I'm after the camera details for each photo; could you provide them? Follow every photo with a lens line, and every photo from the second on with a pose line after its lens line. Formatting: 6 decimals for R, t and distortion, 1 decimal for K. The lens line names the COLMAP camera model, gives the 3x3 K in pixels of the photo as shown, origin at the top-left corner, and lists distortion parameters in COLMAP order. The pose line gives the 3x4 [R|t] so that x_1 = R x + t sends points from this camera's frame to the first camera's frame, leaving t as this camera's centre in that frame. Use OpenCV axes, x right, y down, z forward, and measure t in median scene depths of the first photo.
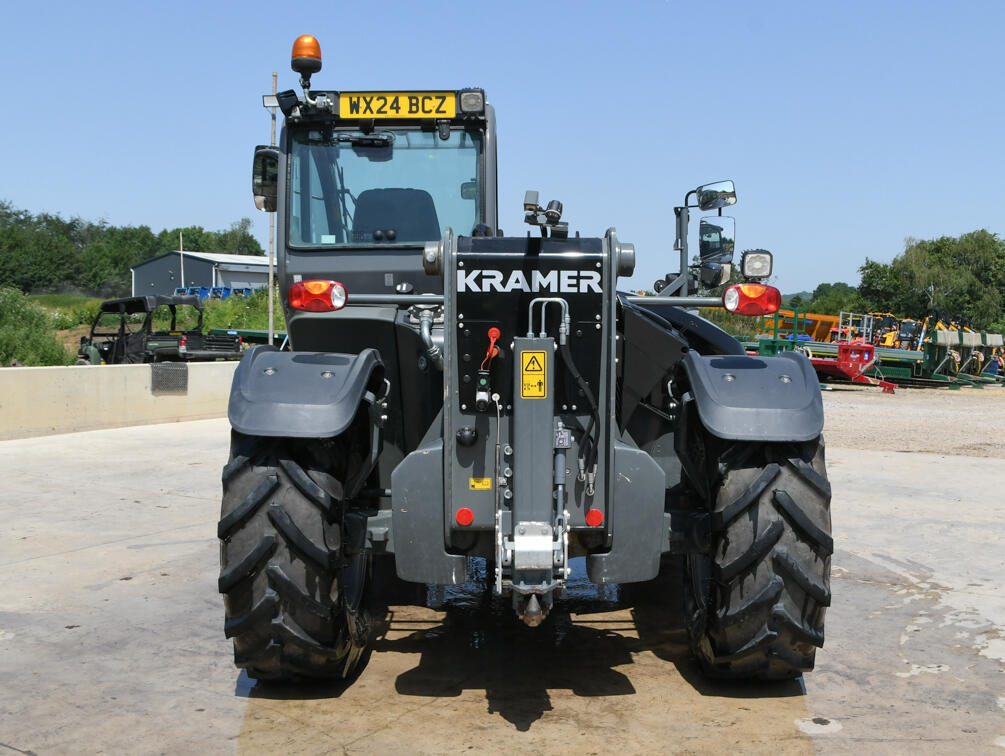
lens RADIAL K [[1259.5, 0, 541.4], [0, 1259.5, 404.1], [0, 0, 1]] dist [-0.194064, 0.221191]
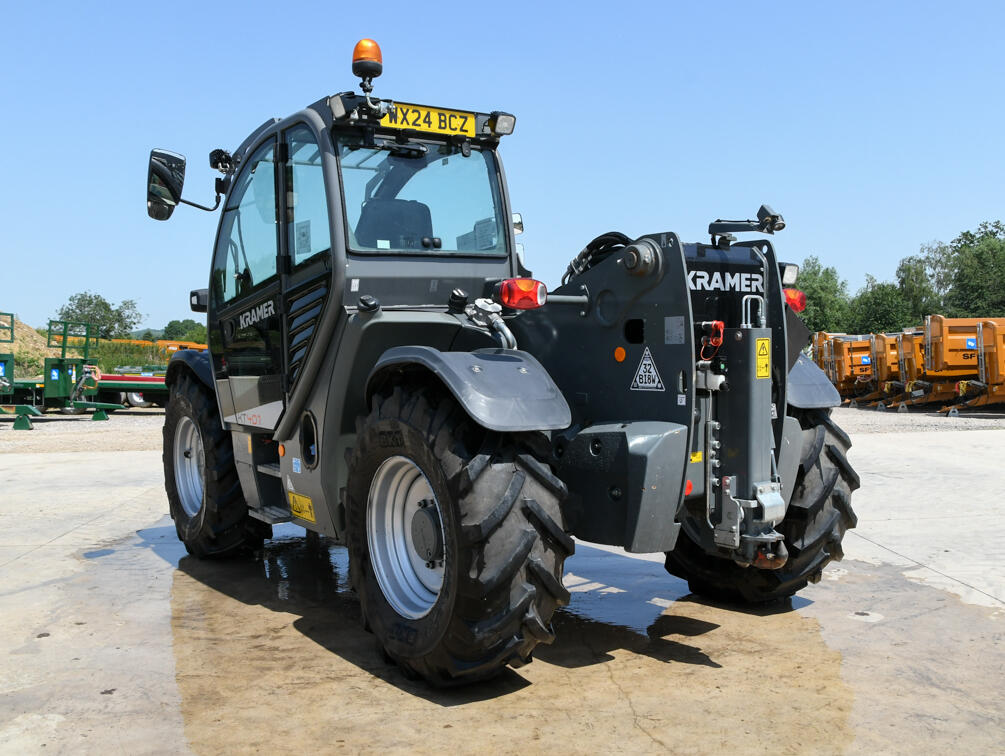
lens RADIAL K [[1047.0, 0, 582.6], [0, 1047.0, 379.9], [0, 0, 1]] dist [-0.158919, 0.113559]
pose [[0.775368, -0.041565, 0.630141, -0.596091], [0.067153, 0.997601, -0.016827, 0.001817], [-0.627930, 0.055363, 0.776299, 0.264747]]
